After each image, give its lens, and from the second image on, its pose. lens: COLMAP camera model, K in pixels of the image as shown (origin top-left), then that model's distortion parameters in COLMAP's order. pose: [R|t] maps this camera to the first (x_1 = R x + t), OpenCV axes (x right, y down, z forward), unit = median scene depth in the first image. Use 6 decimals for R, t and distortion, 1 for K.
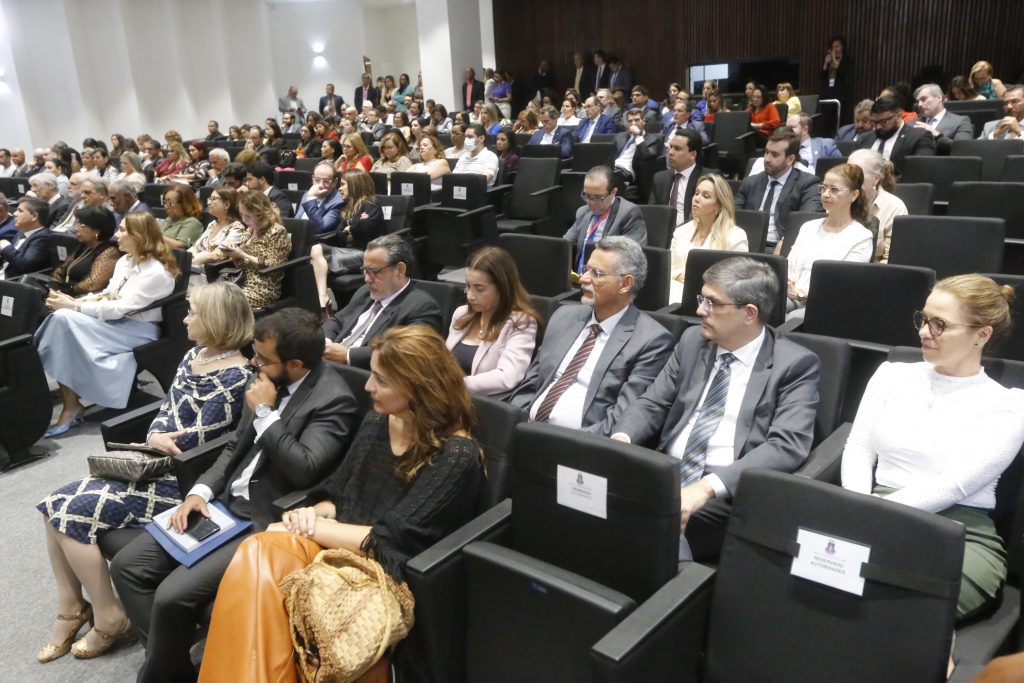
lens RADIAL K [[856.8, 0, 512.0], [0, 856.8, 341.5], [0, 0, 1]] dist [-0.007130, 0.009879]
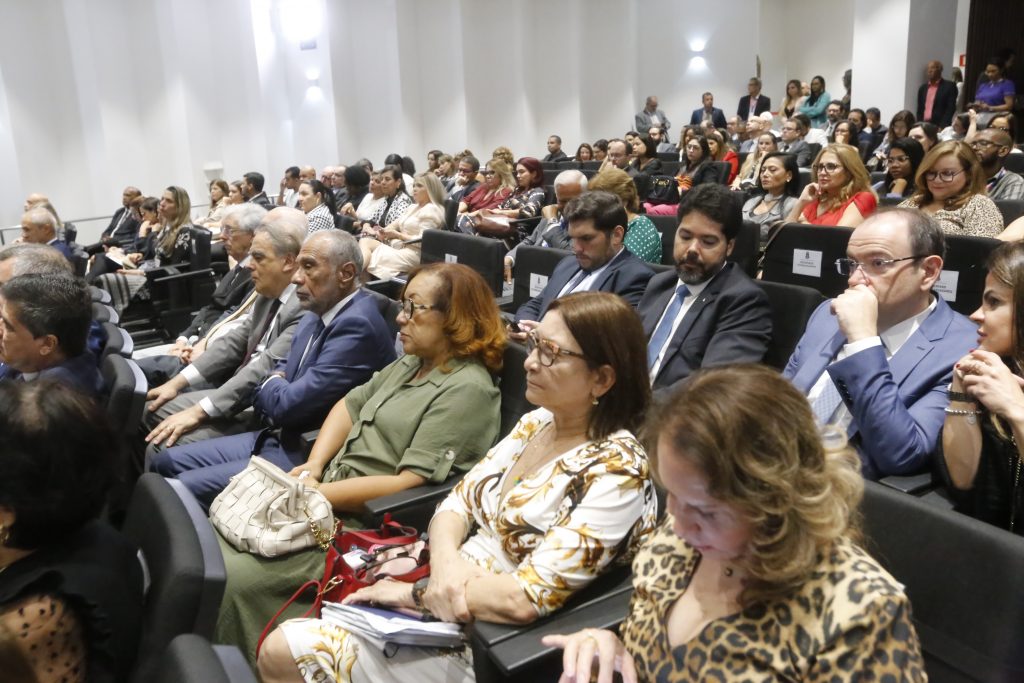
lens RADIAL K [[856.8, 0, 512.0], [0, 856.8, 341.5], [0, 0, 1]] dist [-0.007130, 0.009879]
pose [[0.931054, 0.095023, -0.352292, -0.133722], [-0.107850, 0.994023, -0.016918, -0.080909], [0.348579, 0.053746, 0.935737, 0.381392]]
